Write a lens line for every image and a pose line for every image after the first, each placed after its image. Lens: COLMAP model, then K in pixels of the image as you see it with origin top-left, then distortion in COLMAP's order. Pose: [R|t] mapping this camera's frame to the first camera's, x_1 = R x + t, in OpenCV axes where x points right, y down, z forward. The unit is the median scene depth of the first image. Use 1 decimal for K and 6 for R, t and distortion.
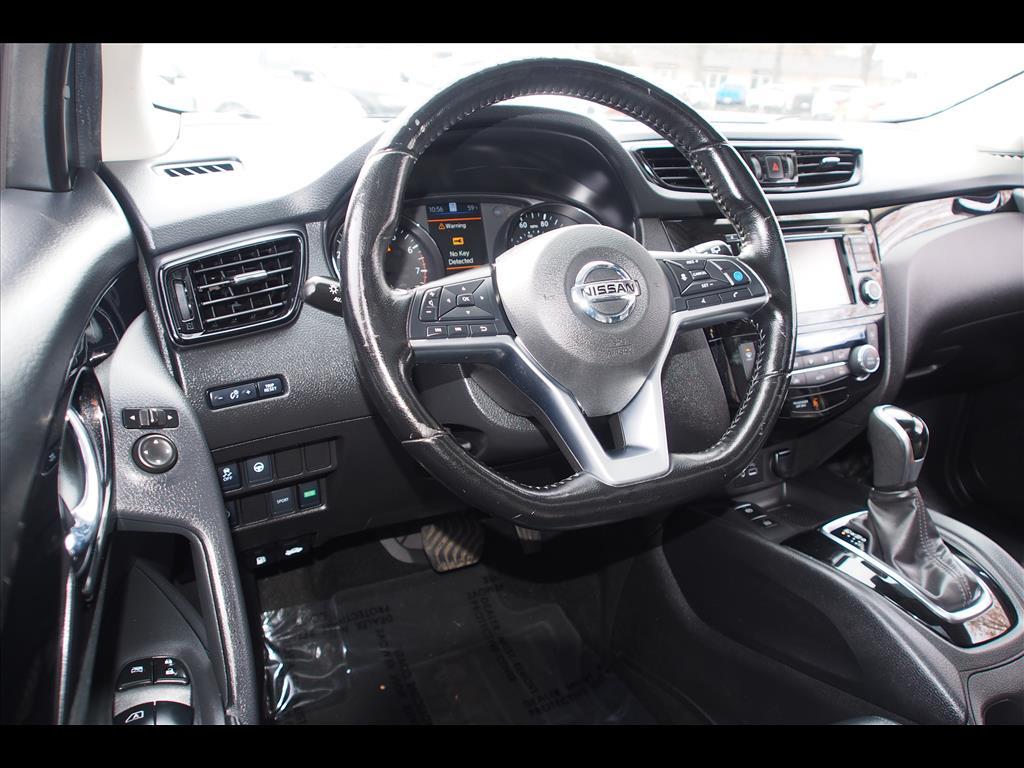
lens RADIAL K [[722.7, 0, 512.5], [0, 722.7, 384.1], [0, 0, 1]] dist [-0.050619, -0.000351]
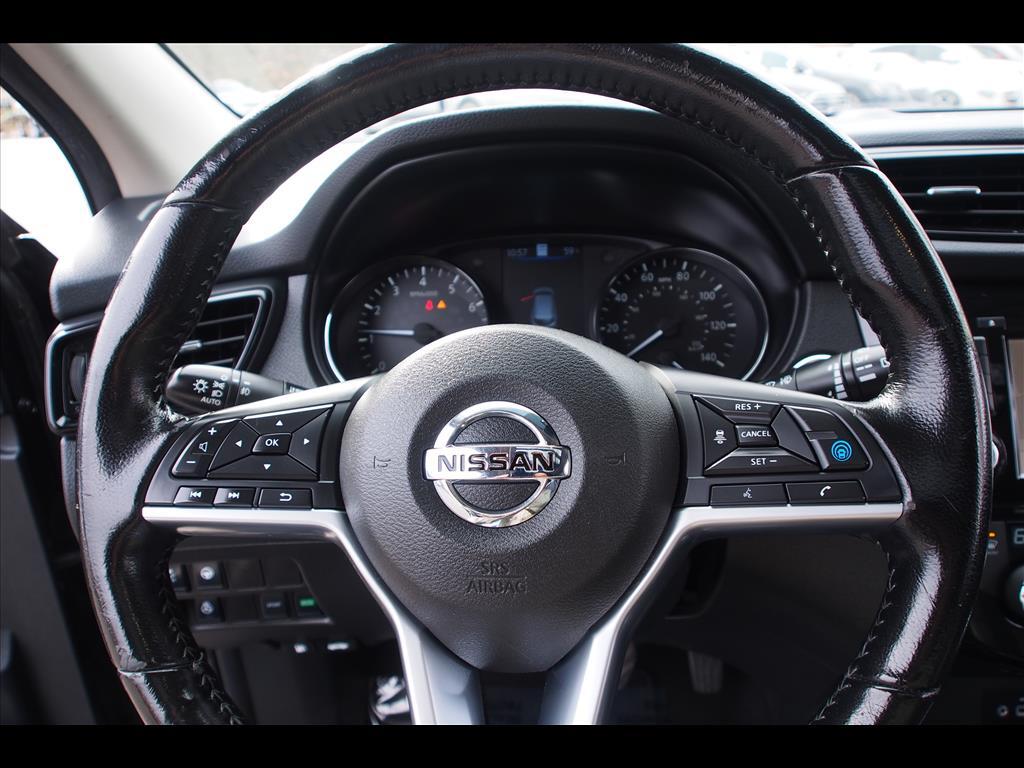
lens RADIAL K [[723.0, 0, 513.1], [0, 723.0, 388.6], [0, 0, 1]] dist [-0.037706, -0.000107]
pose [[0.872757, 0.122681, -0.472488, 0.338919], [-0.117947, 0.992223, 0.039764, -0.181489], [0.473692, 0.021024, 0.880440, 0.481696]]
